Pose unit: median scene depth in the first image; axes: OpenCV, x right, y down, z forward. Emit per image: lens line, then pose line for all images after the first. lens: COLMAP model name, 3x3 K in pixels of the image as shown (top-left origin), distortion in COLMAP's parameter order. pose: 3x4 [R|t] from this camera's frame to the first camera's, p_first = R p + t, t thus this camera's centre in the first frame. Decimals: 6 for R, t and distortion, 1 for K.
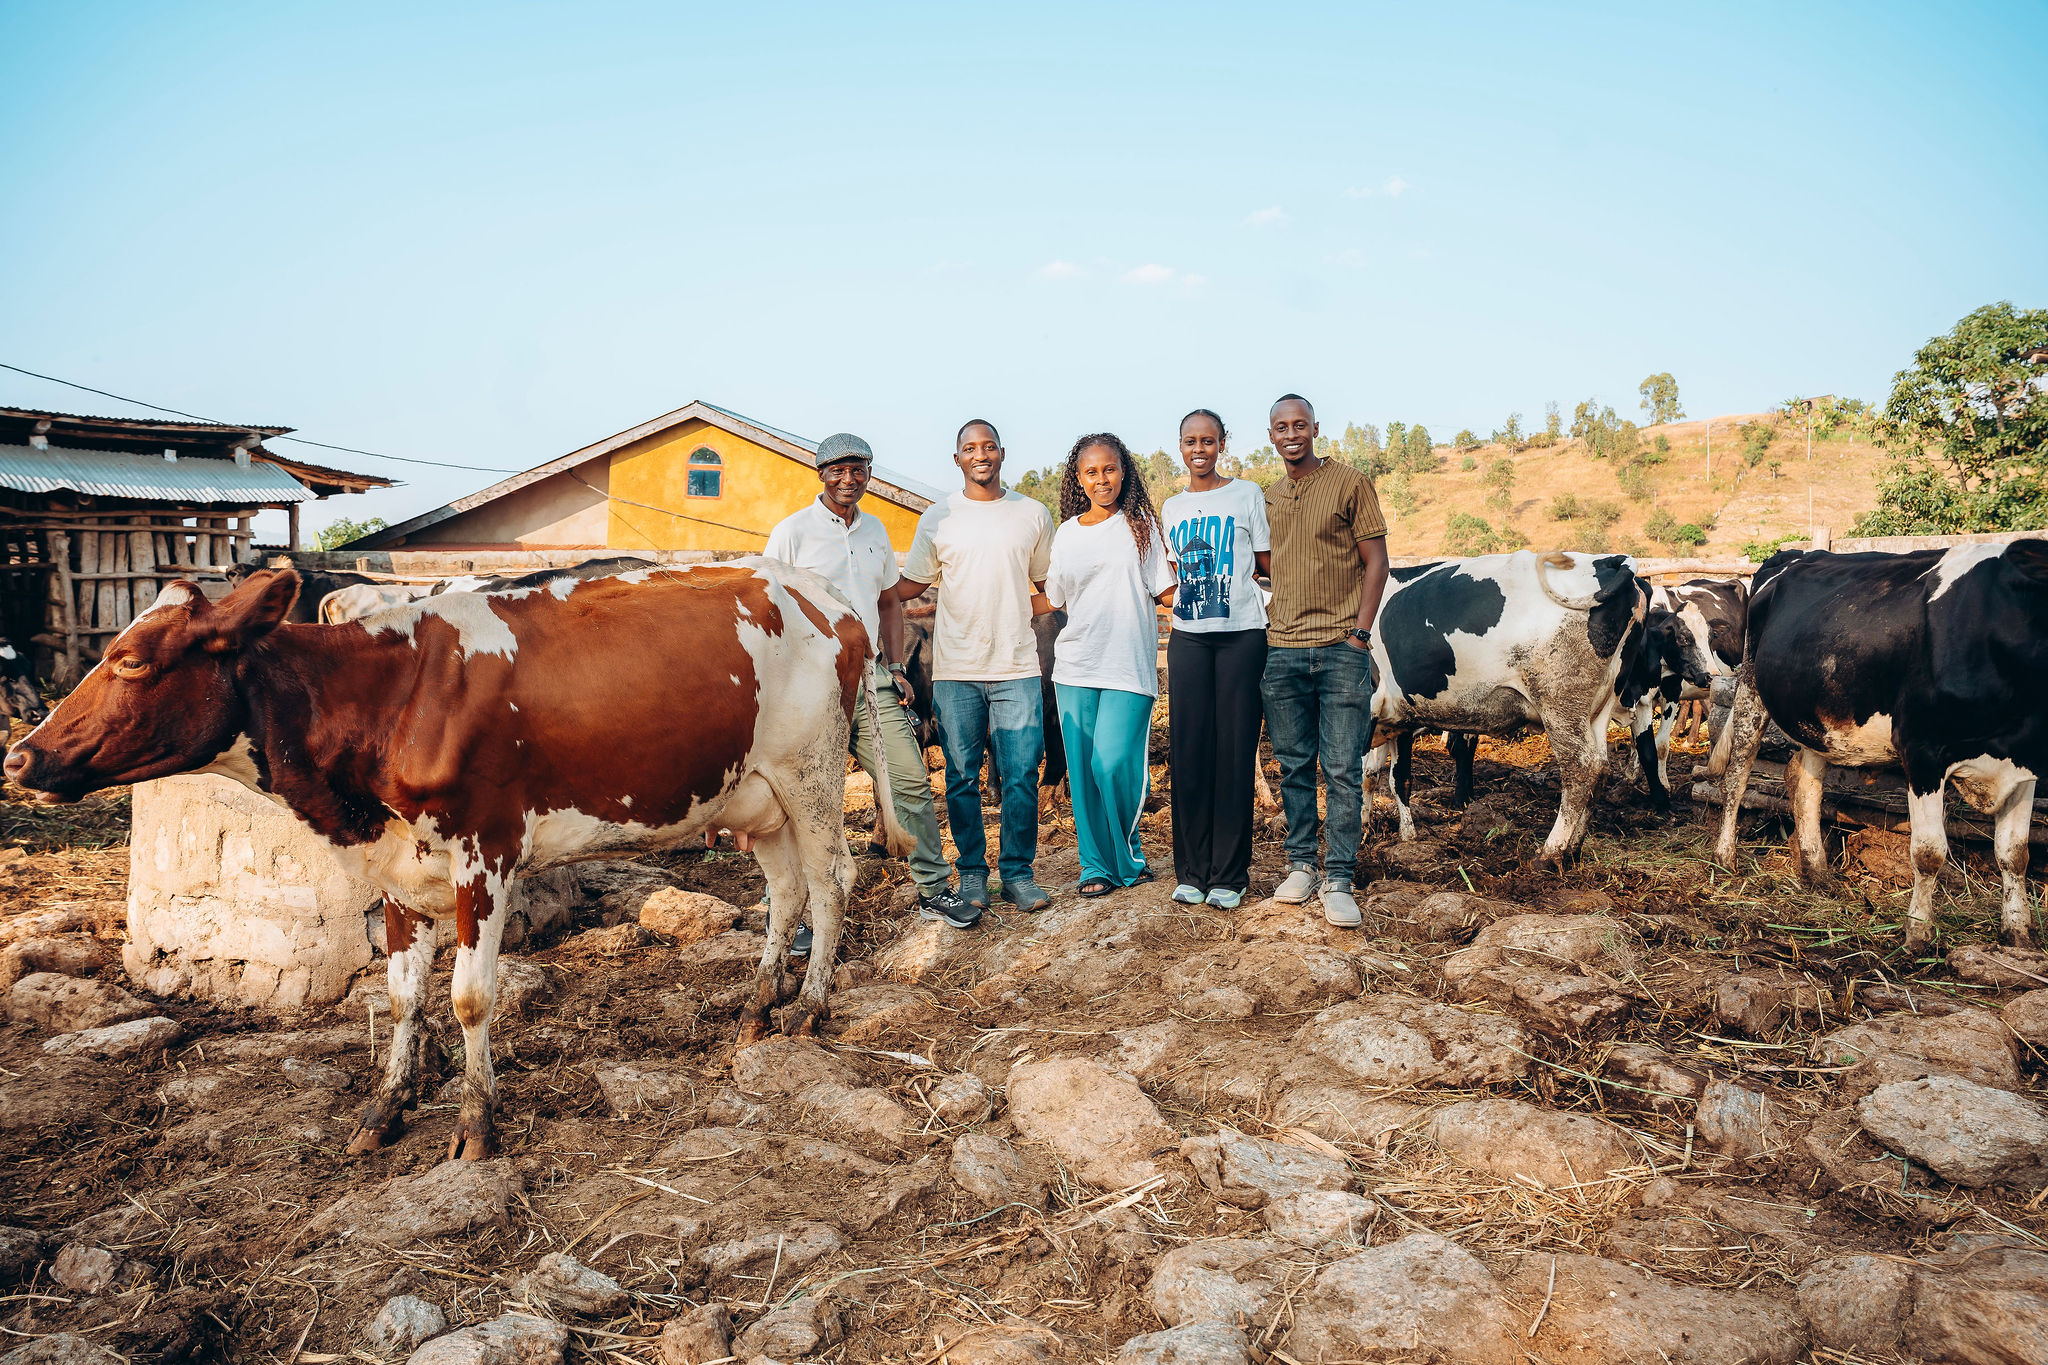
lens RADIAL K [[1492.3, 0, 1002.2], [0, 1492.3, 651.7], [0, 0, 1]] dist [-0.085923, 0.026460]
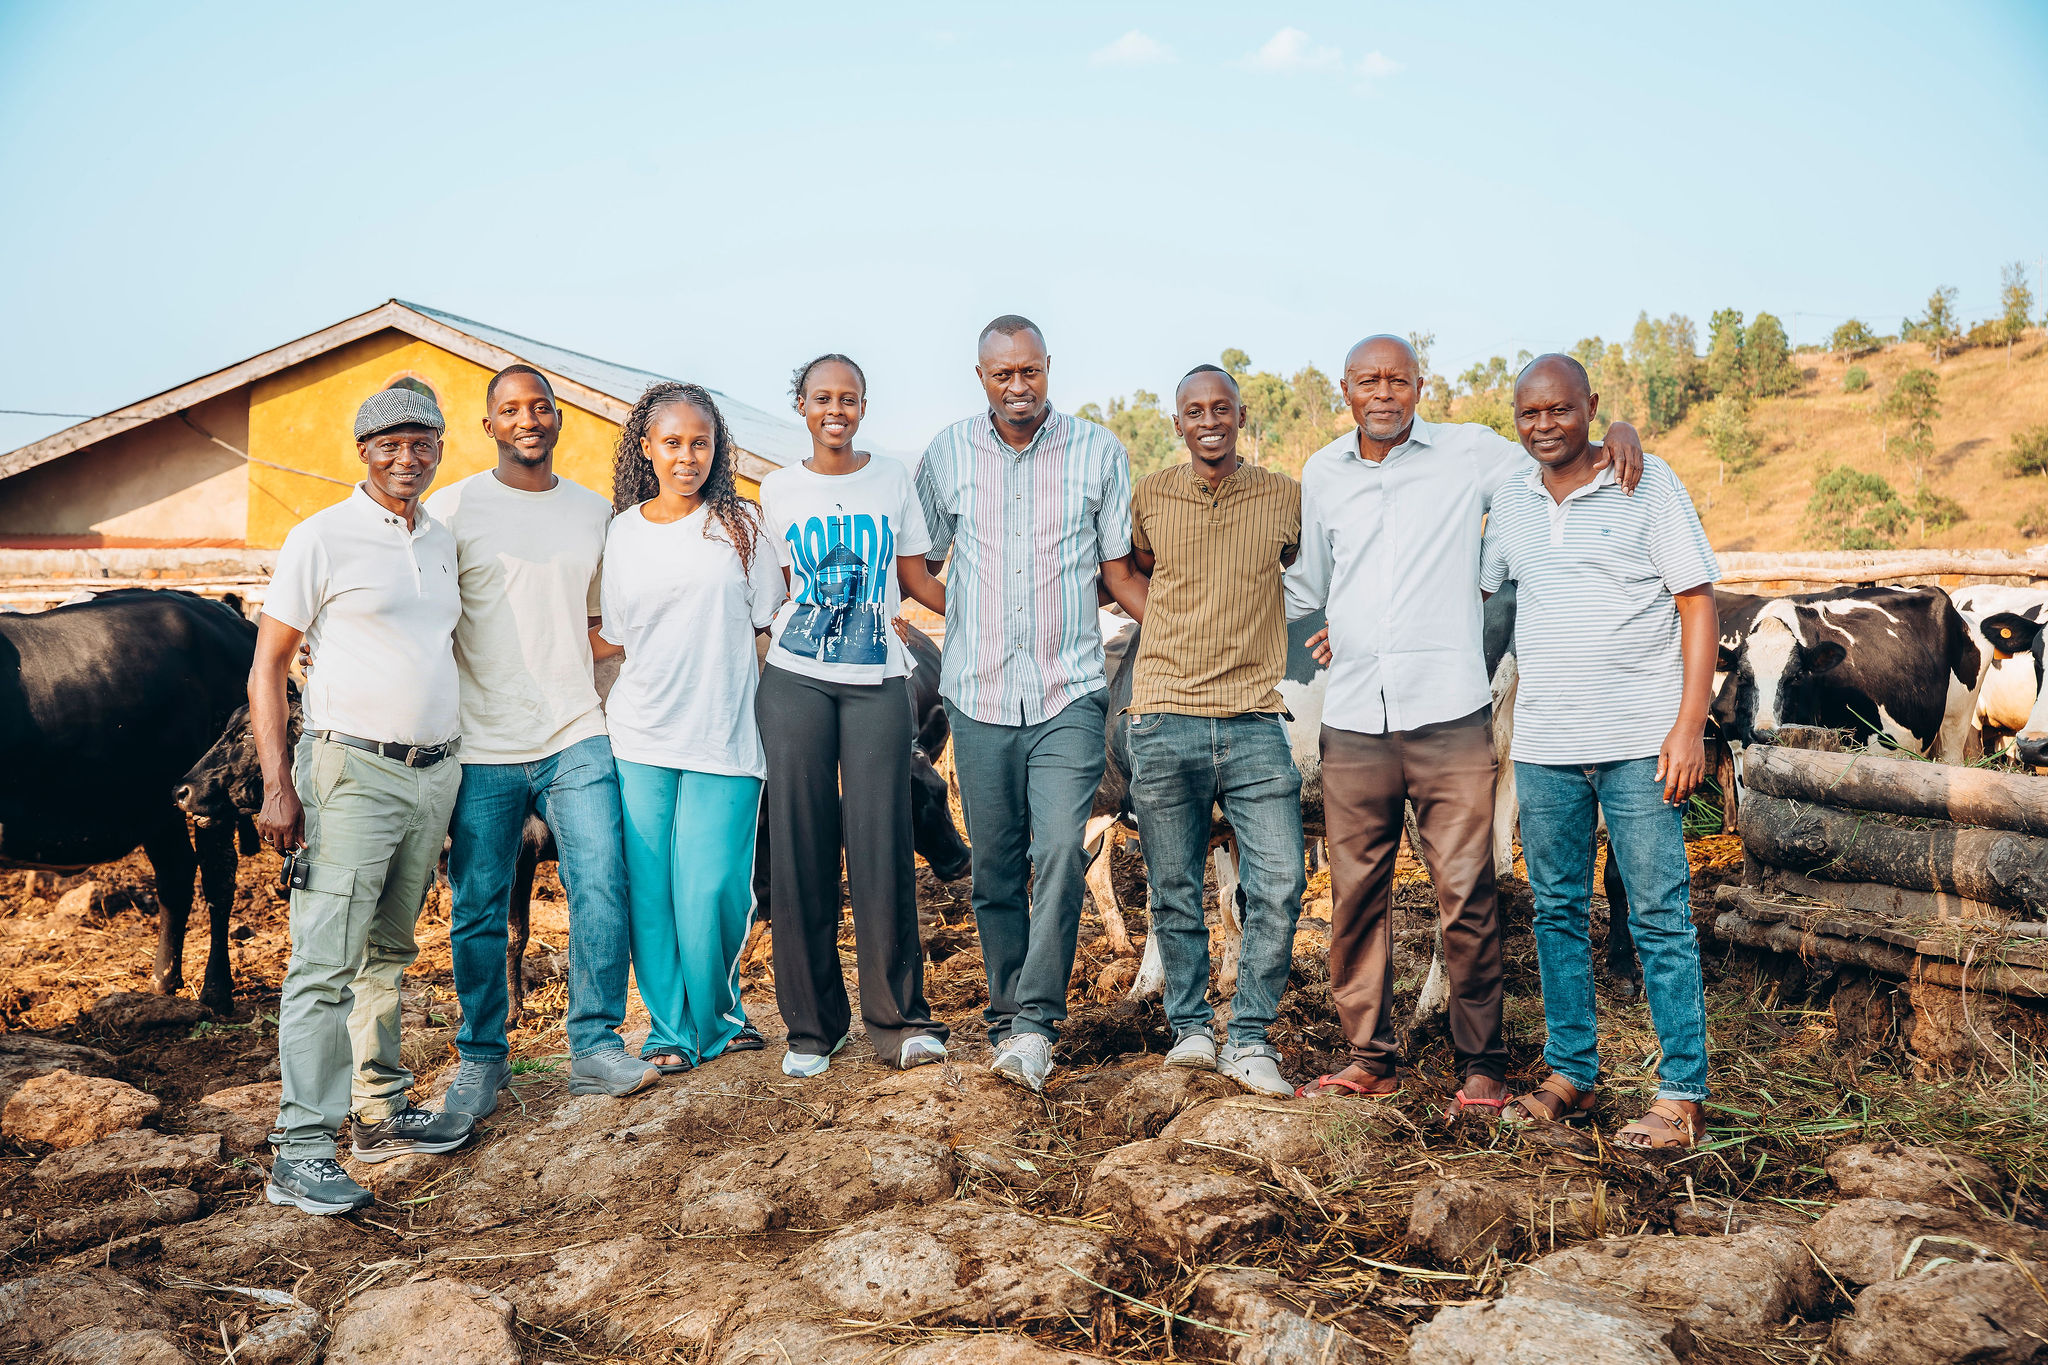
lens RADIAL K [[2597.4, 0, 1034.2], [0, 2597.4, 695.0], [0, 0, 1]] dist [0.146278, 0.000000]
pose [[0.999513, -0.003925, -0.030941, 0.261310], [0.003701, 0.999967, -0.007276, 0.001818], [0.030969, 0.007158, 0.999495, -0.182098]]
